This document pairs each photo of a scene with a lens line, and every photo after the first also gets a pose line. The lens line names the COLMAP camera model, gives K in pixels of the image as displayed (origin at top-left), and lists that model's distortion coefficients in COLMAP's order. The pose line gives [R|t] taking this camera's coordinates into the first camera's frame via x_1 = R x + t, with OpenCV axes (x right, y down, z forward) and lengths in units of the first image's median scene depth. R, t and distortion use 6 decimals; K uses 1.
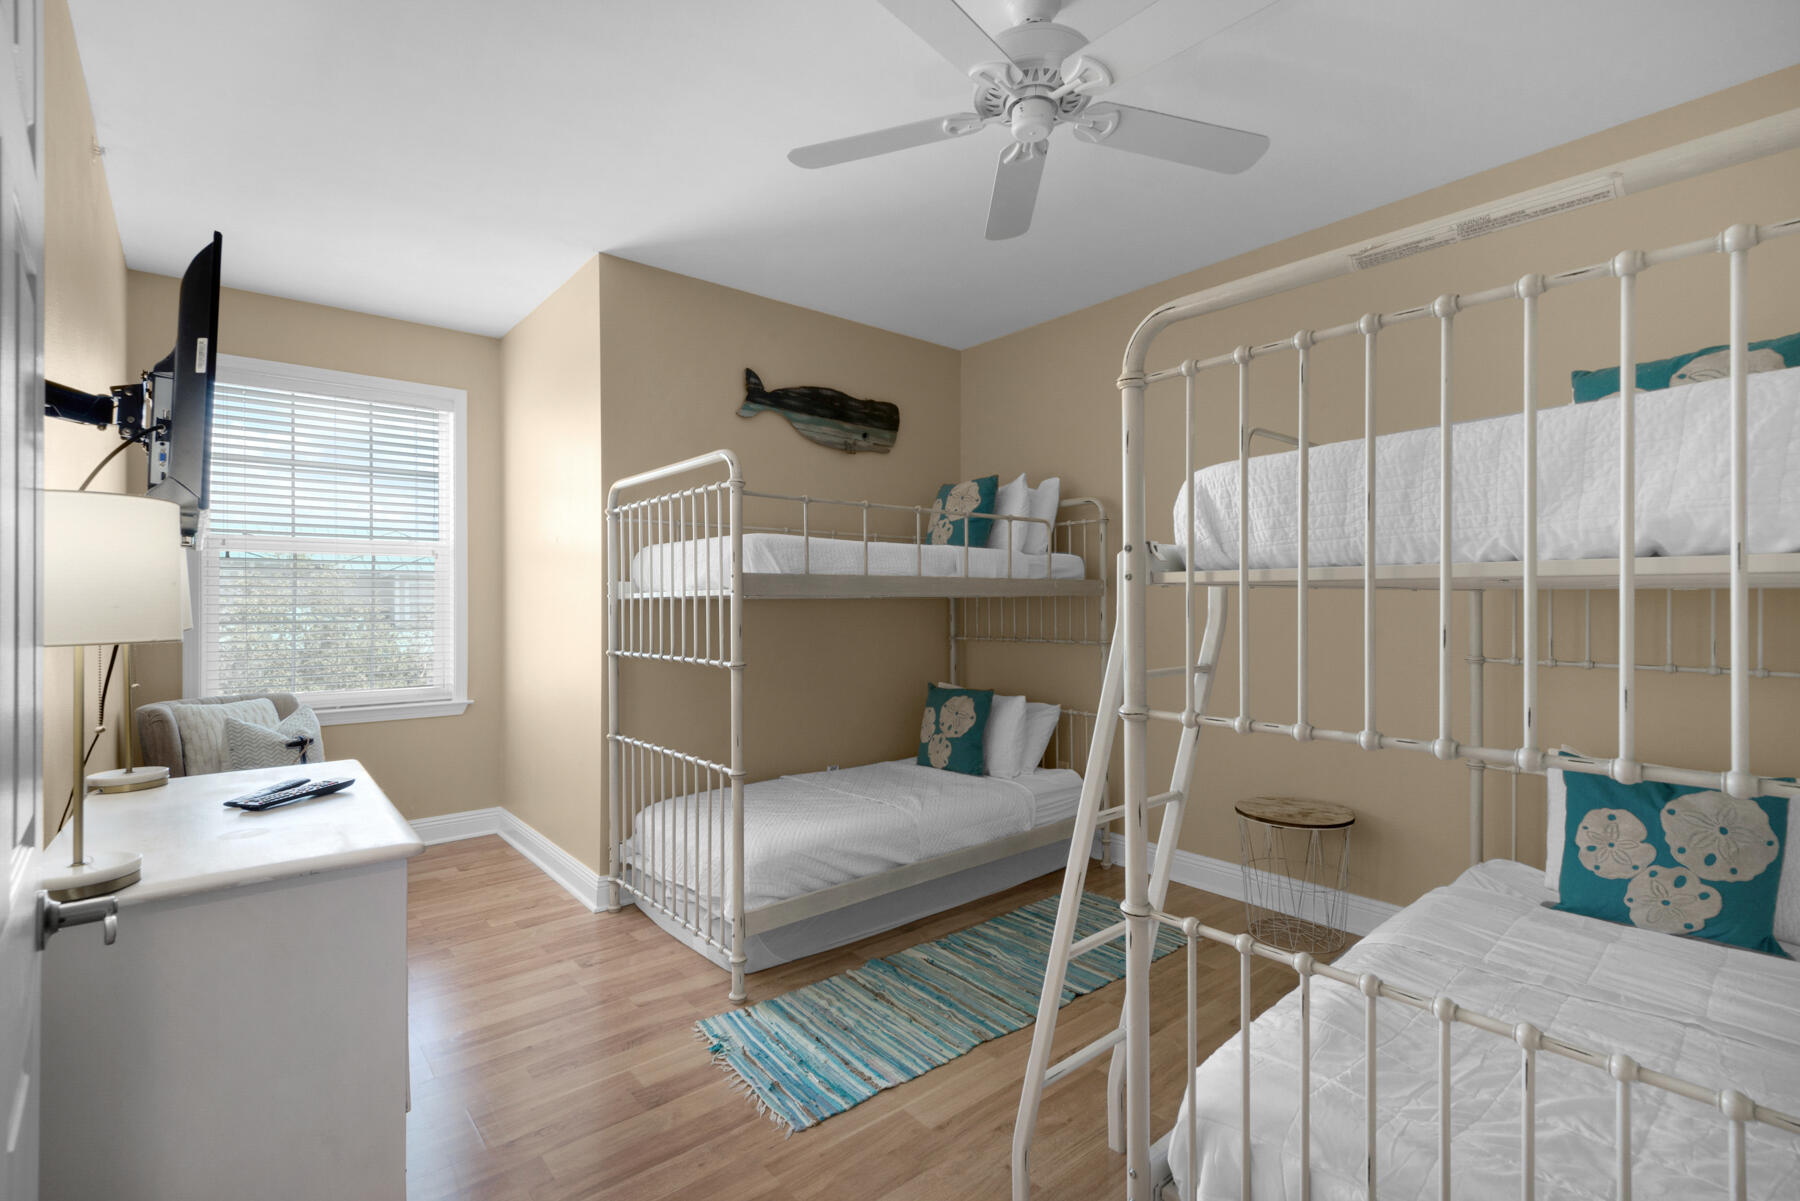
lens RADIAL K [[826.9, 0, 892.9], [0, 826.9, 594.6], [0, 0, 1]] dist [0.012079, -0.011302]
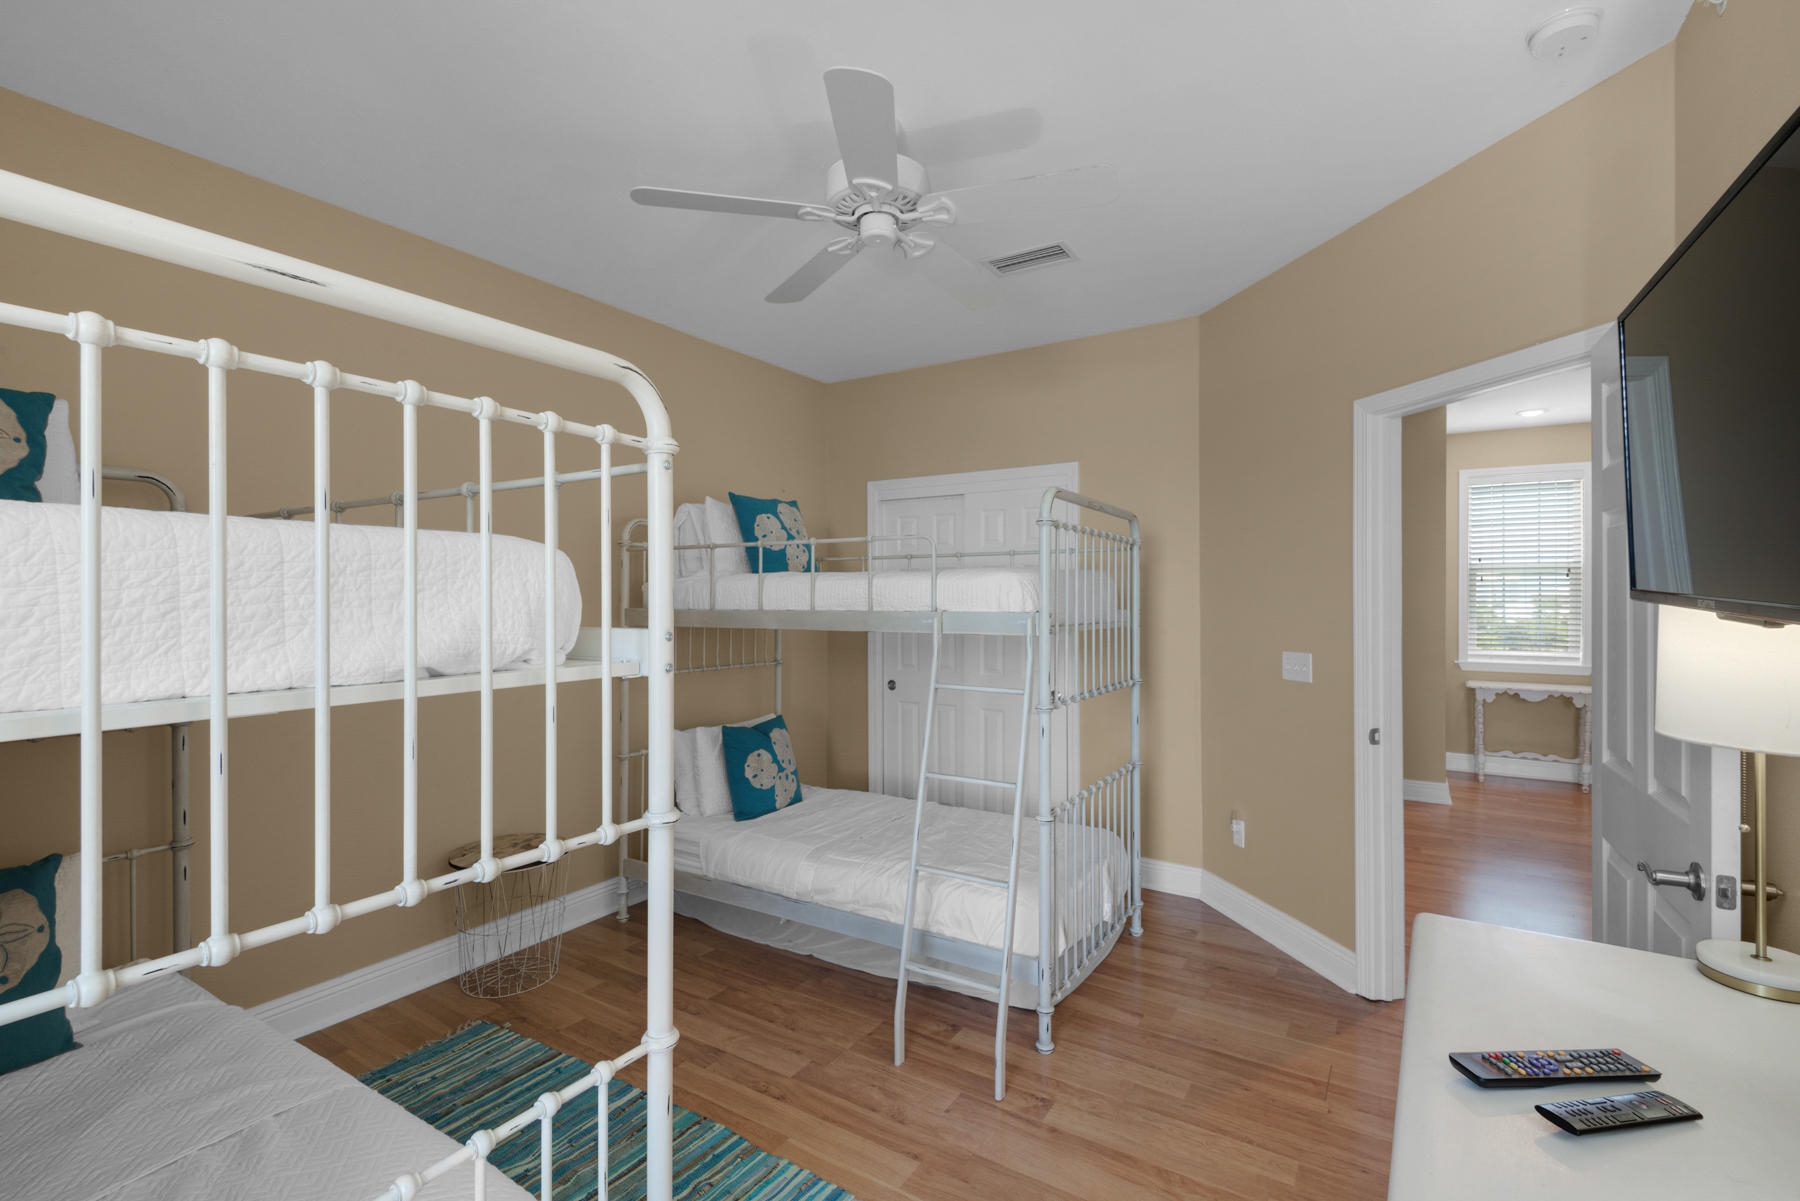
lens RADIAL K [[826.9, 0, 896.0], [0, 826.9, 595.1], [0, 0, 1]] dist [0.012079, -0.011302]
pose [[-0.323535, 0.005500, 0.946200, -0.923721], [-0.001307, 0.999980, -0.006260, -0.061461], [-0.946215, -0.003262, -0.323521, 1.353535]]
